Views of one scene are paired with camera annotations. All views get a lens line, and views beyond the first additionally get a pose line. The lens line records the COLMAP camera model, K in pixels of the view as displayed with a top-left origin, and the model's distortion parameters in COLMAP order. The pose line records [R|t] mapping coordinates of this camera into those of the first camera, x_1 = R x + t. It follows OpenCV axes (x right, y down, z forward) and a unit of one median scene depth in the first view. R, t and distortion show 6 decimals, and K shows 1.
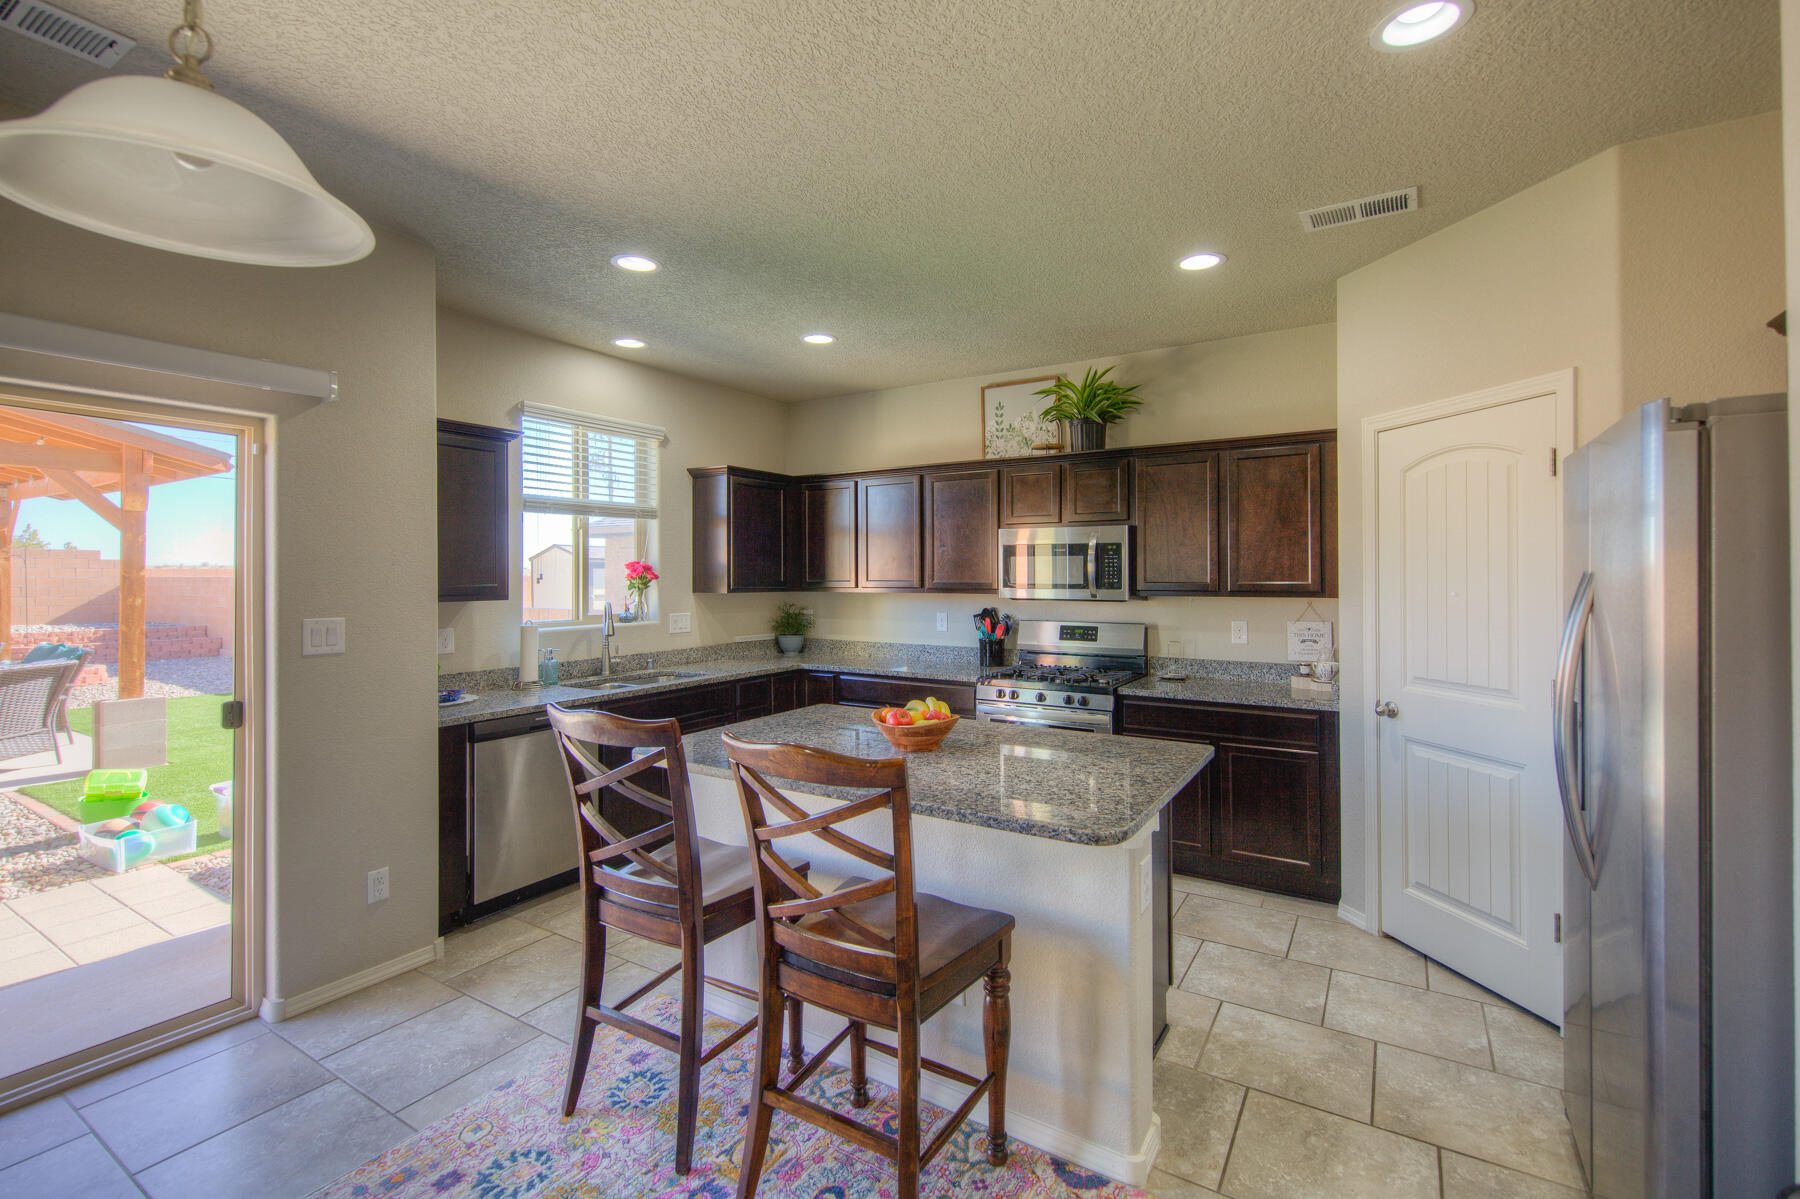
lens RADIAL K [[788.8, 0, 904.2], [0, 788.8, 569.1], [0, 0, 1]] dist [0.001079, 0.000105]
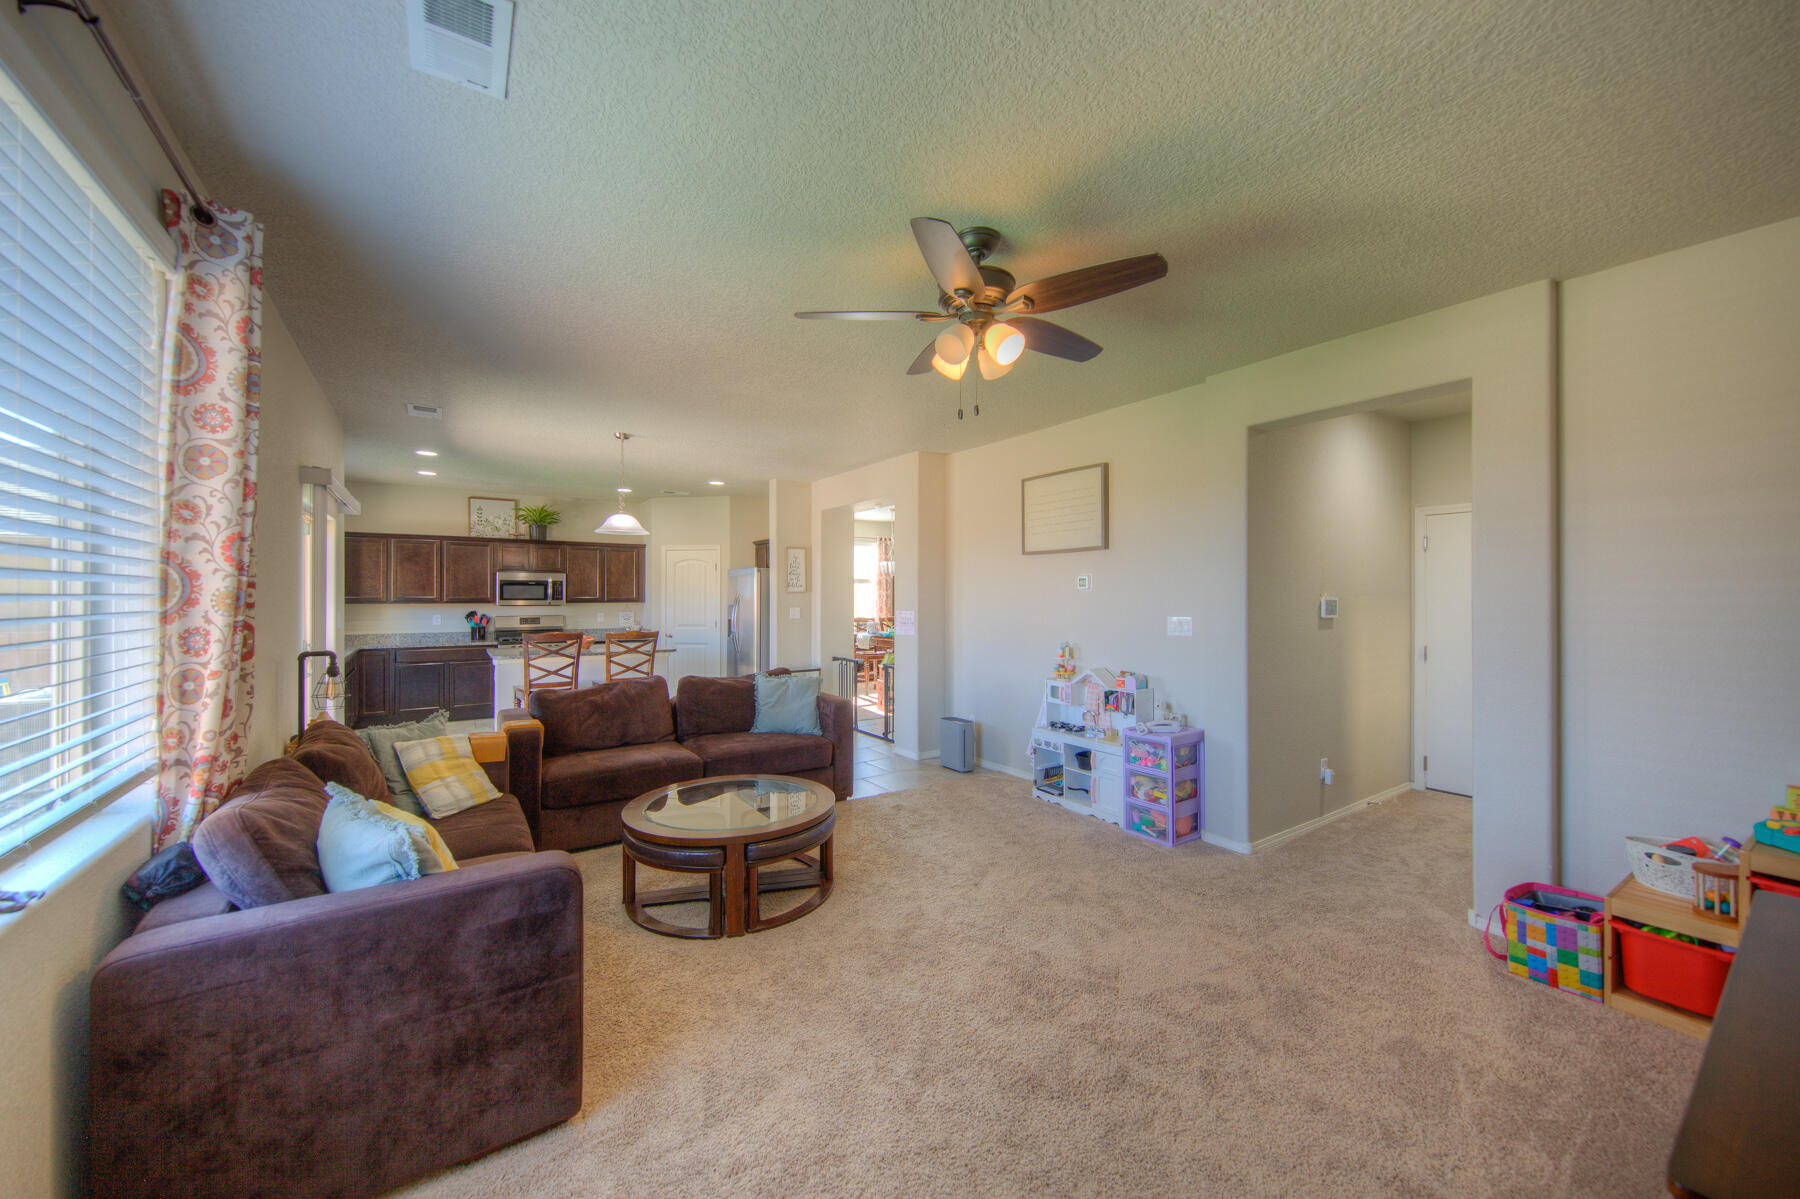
lens RADIAL K [[675.2, 0, 901.9], [0, 675.2, 595.2], [0, 0, 1]] dist [0.013677, -0.000106]
pose [[0.407894, 0.003902, 0.913021, -1.163407], [-0.007972, 0.999968, -0.000712, 0.003277], [-0.912995, -0.006988, 0.407912, -0.766321]]
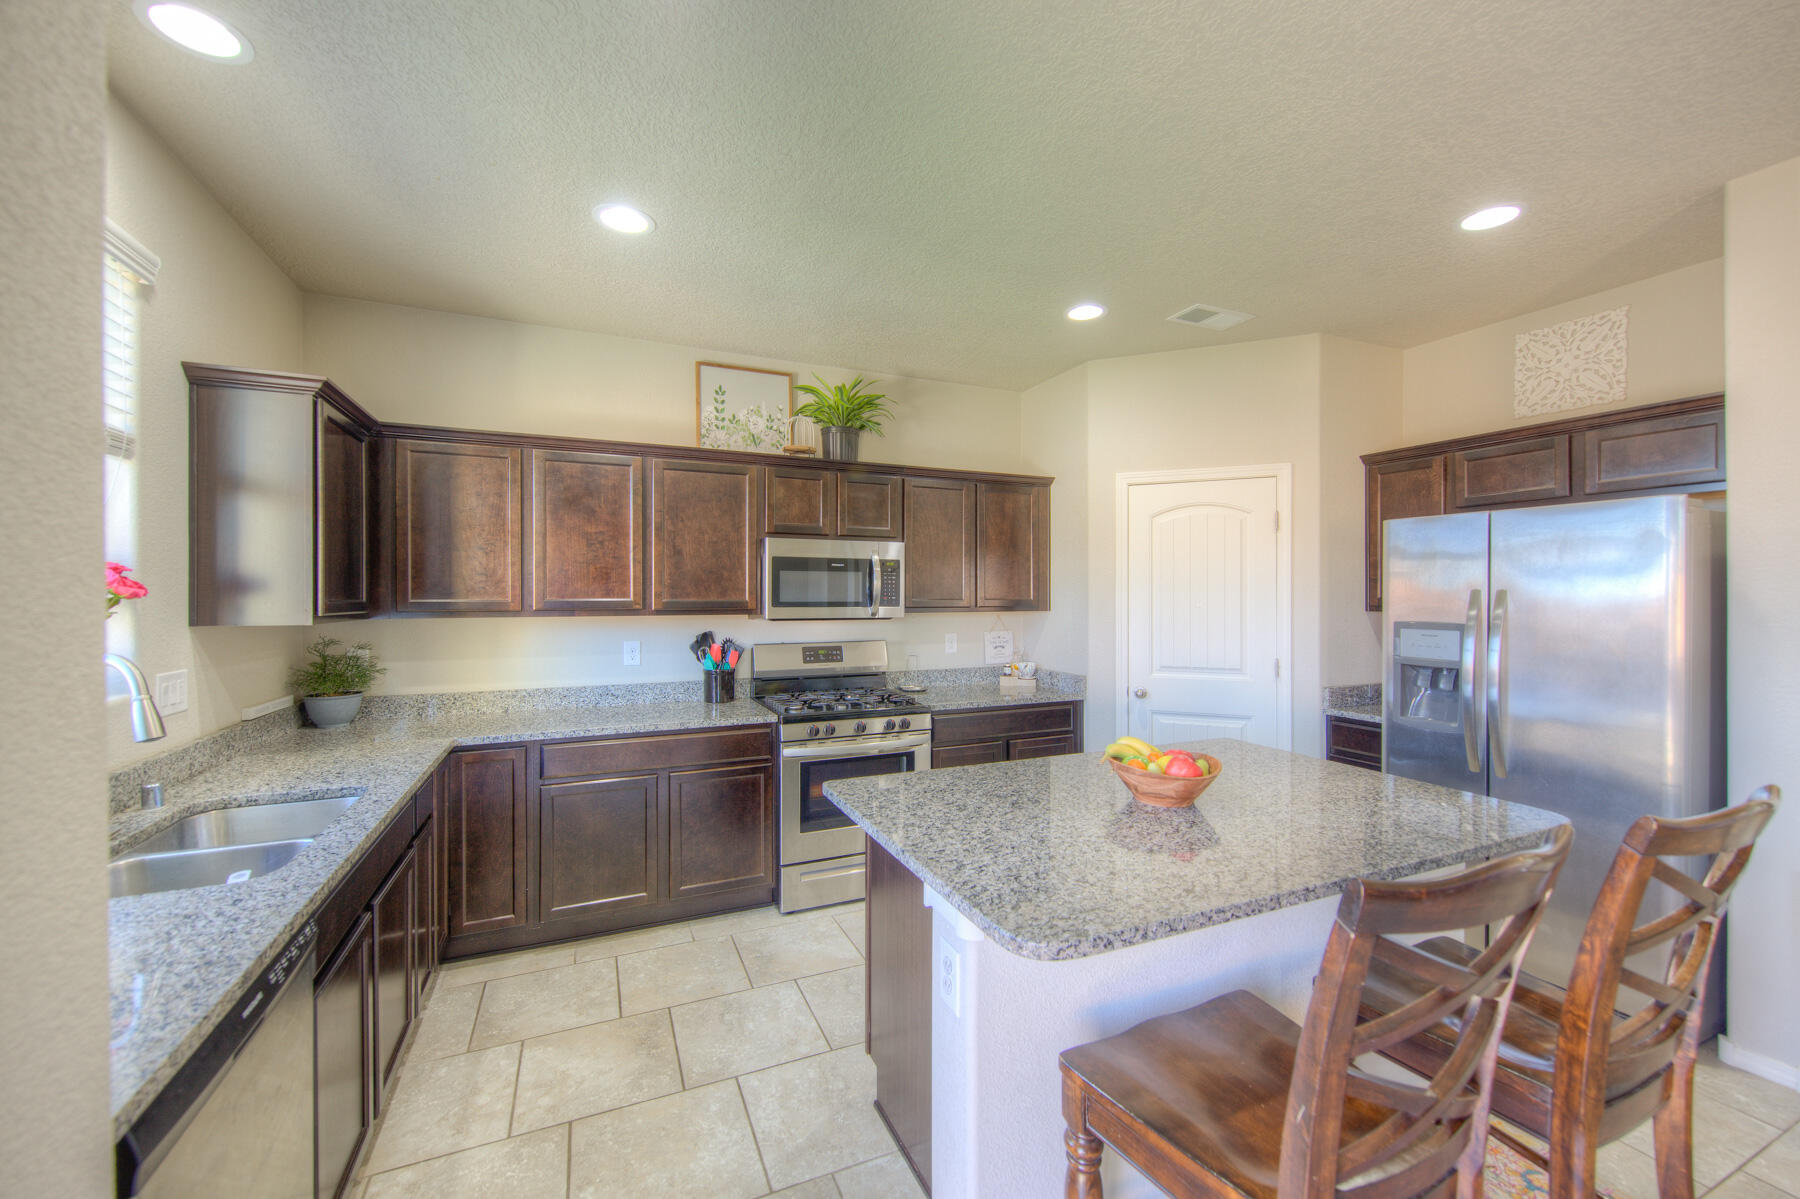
lens RADIAL K [[695.5, 0, 898.9], [0, 695.5, 595.5], [0, 0, 1]] dist [0.000518, -0.000061]
pose [[0.564512, -0.000693, 0.825425, -0.443683], [-0.007188, 0.999958, 0.005755, 0.006124], [-0.825394, -0.009182, 0.564483, 0.495724]]
